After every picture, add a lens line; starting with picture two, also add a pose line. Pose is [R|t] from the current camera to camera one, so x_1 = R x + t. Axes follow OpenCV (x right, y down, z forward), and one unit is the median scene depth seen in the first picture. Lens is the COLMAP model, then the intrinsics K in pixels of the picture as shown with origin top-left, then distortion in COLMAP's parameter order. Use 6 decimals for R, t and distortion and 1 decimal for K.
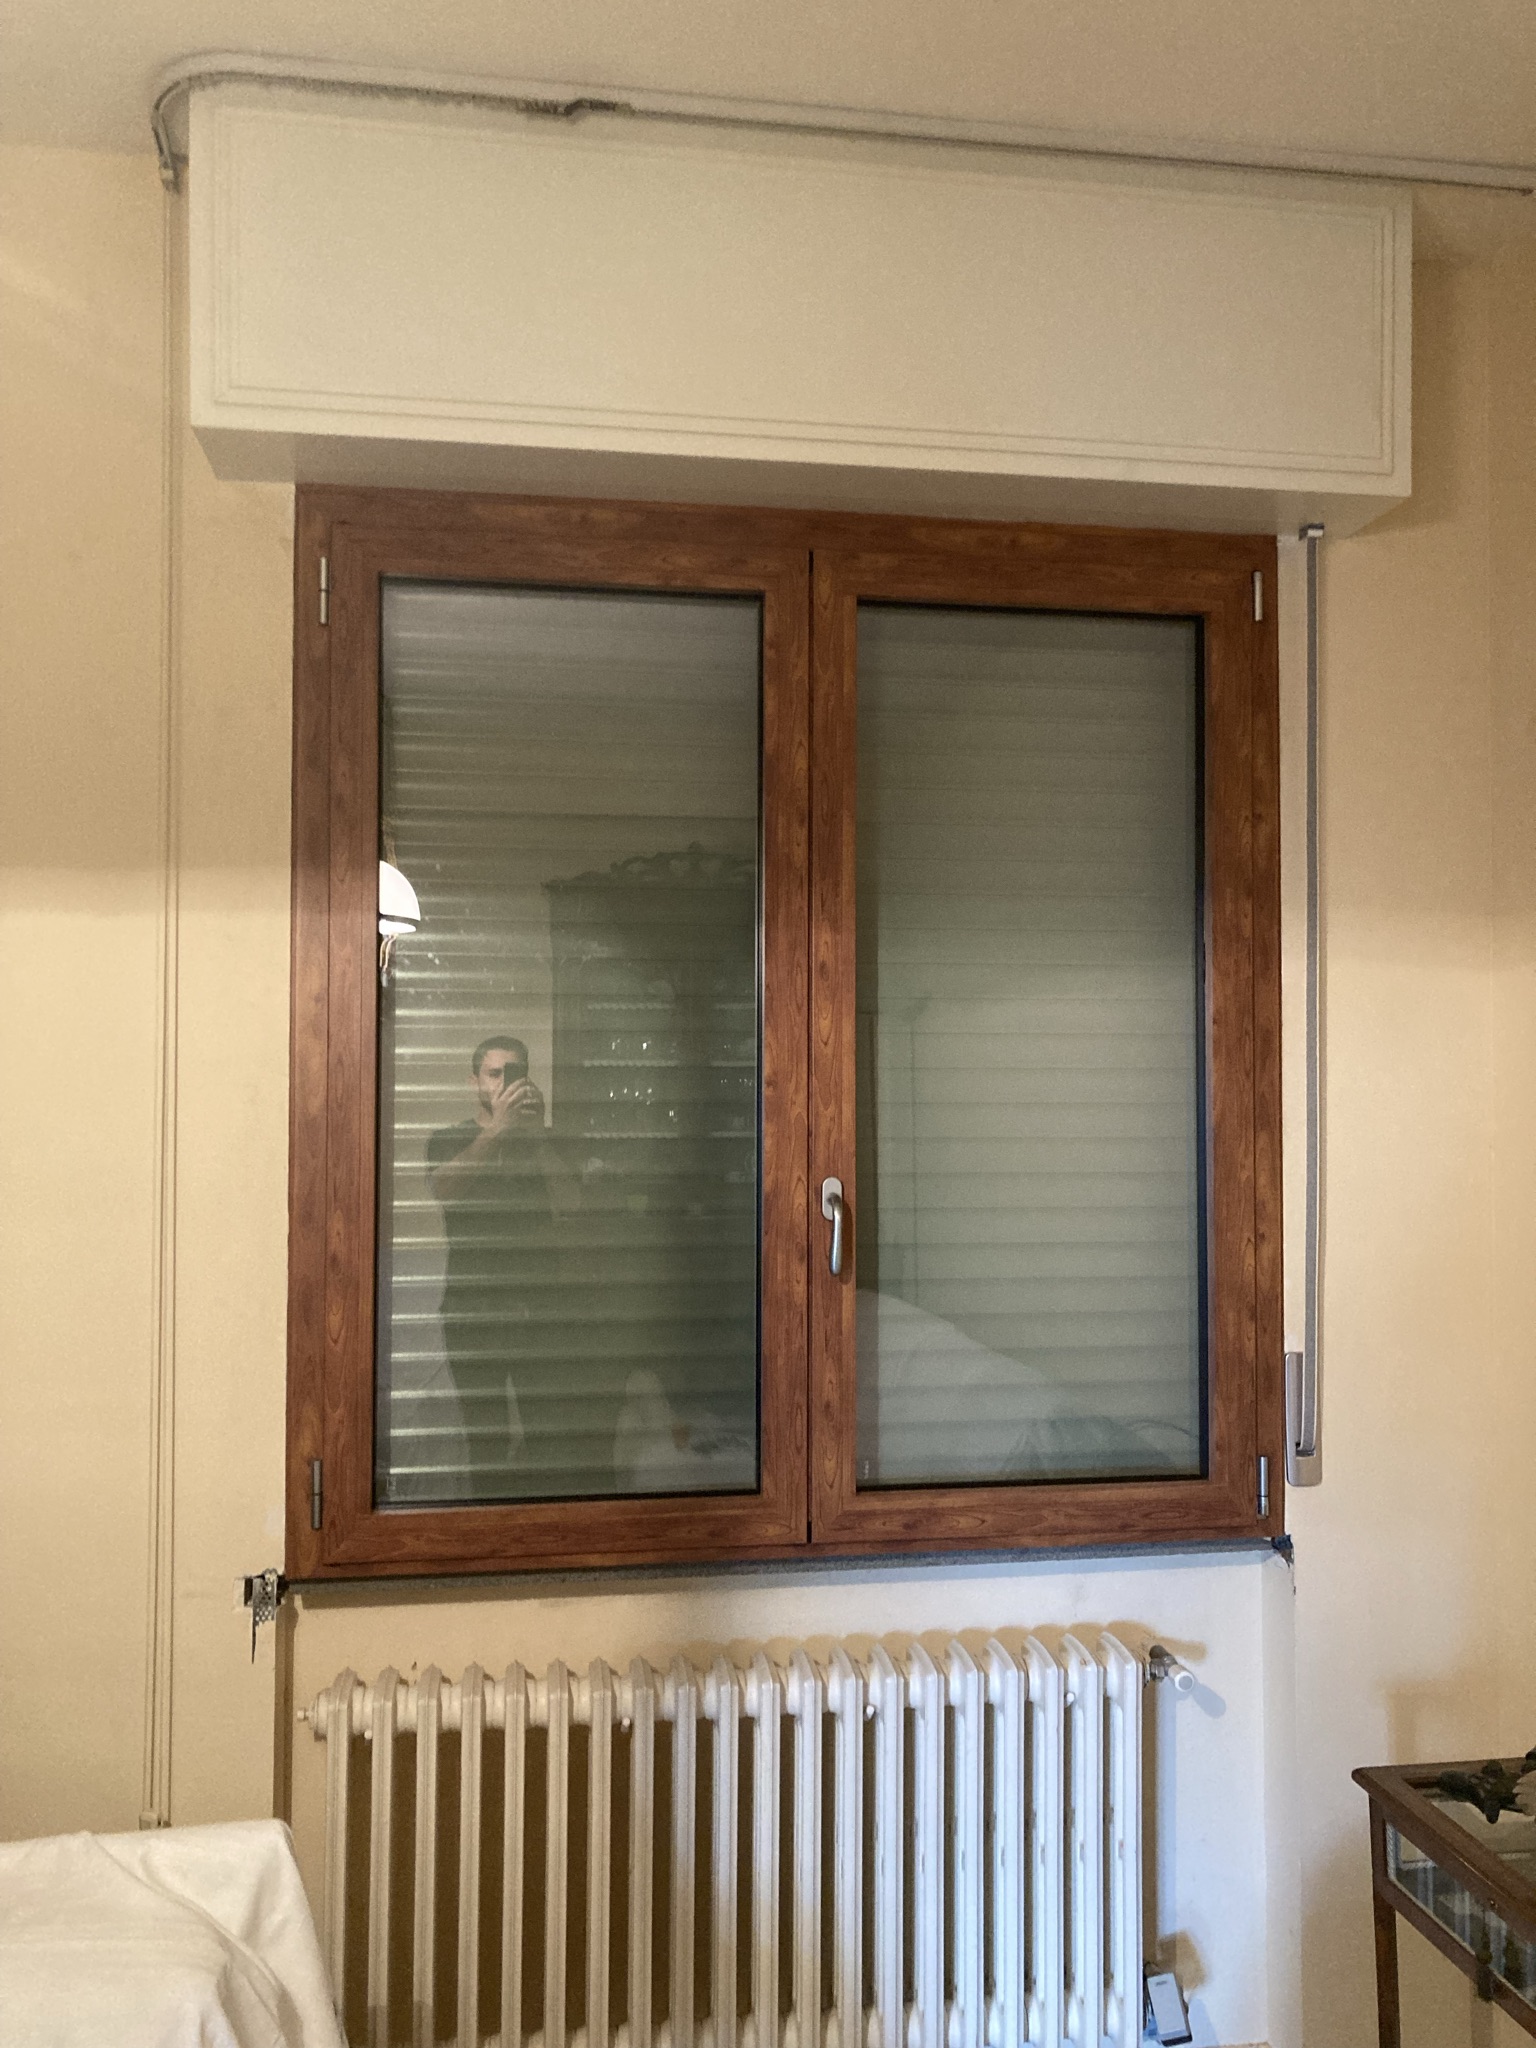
lens RADIAL K [[1652.6, 0, 769.4], [0, 1652.6, 1030.6], [0, 0, 1]] dist [-0.010579, -0.005669]
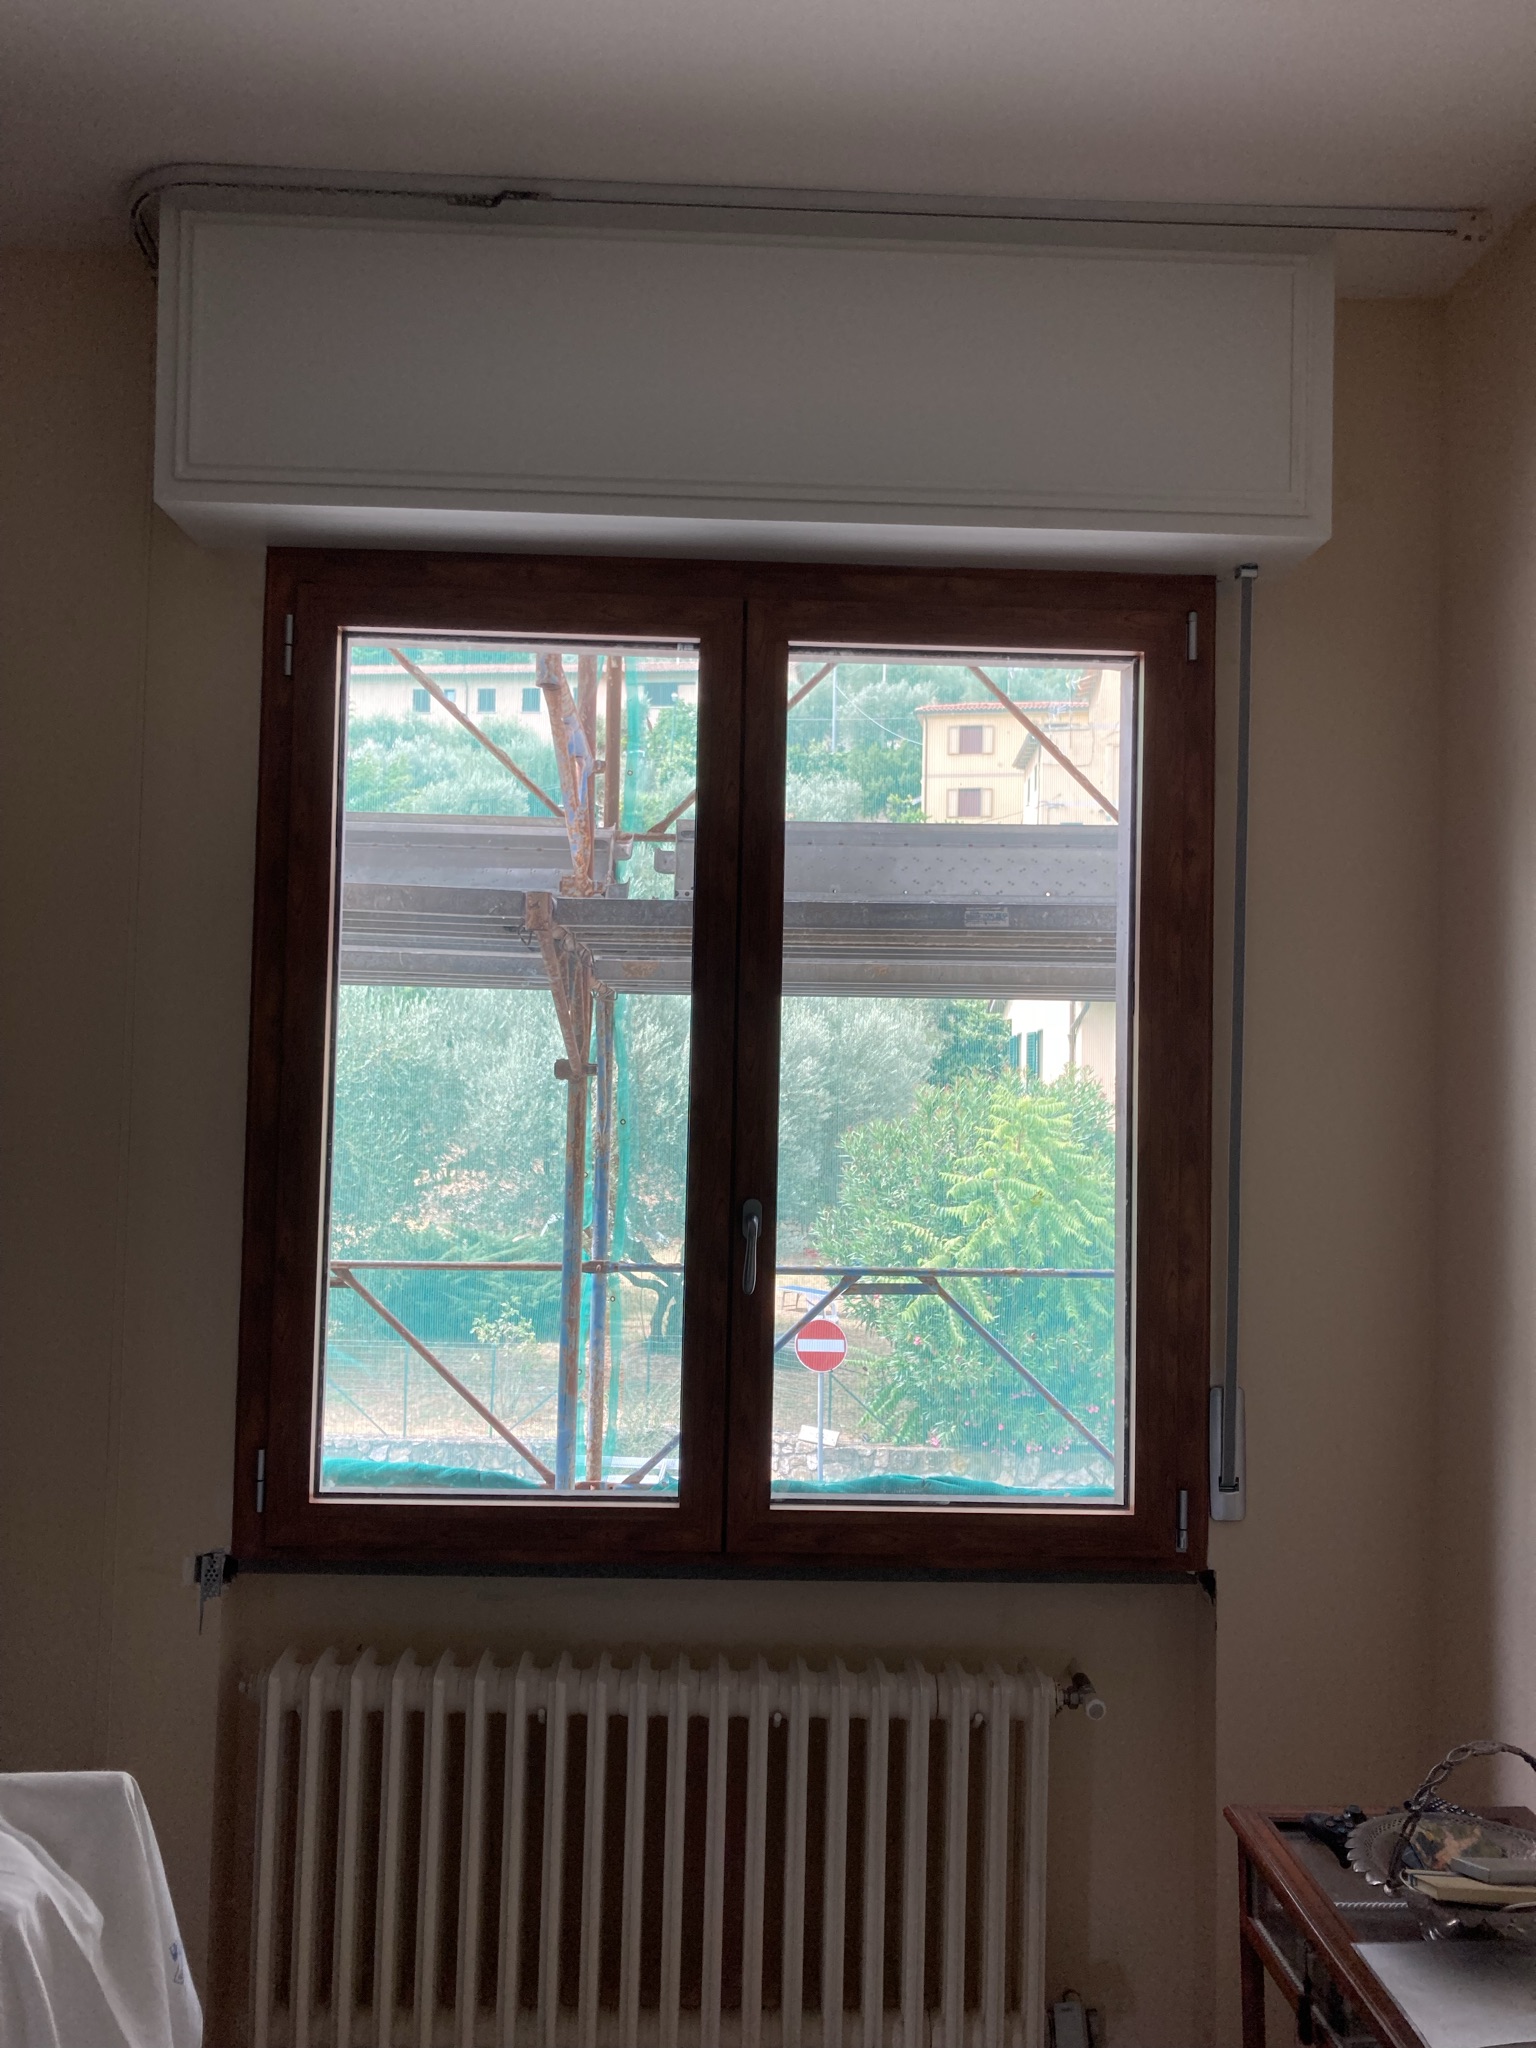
lens RADIAL K [[1652.6, 0, 766.1], [0, 1652.6, 1014.8], [0, 0, 1]] dist [-0.010579, -0.005669]
pose [[0.992725, 0.014217, -0.119558, 0.167583], [-0.016299, 0.999732, -0.016457, -0.010544], [0.119292, 0.018286, 0.992691, -0.034147]]
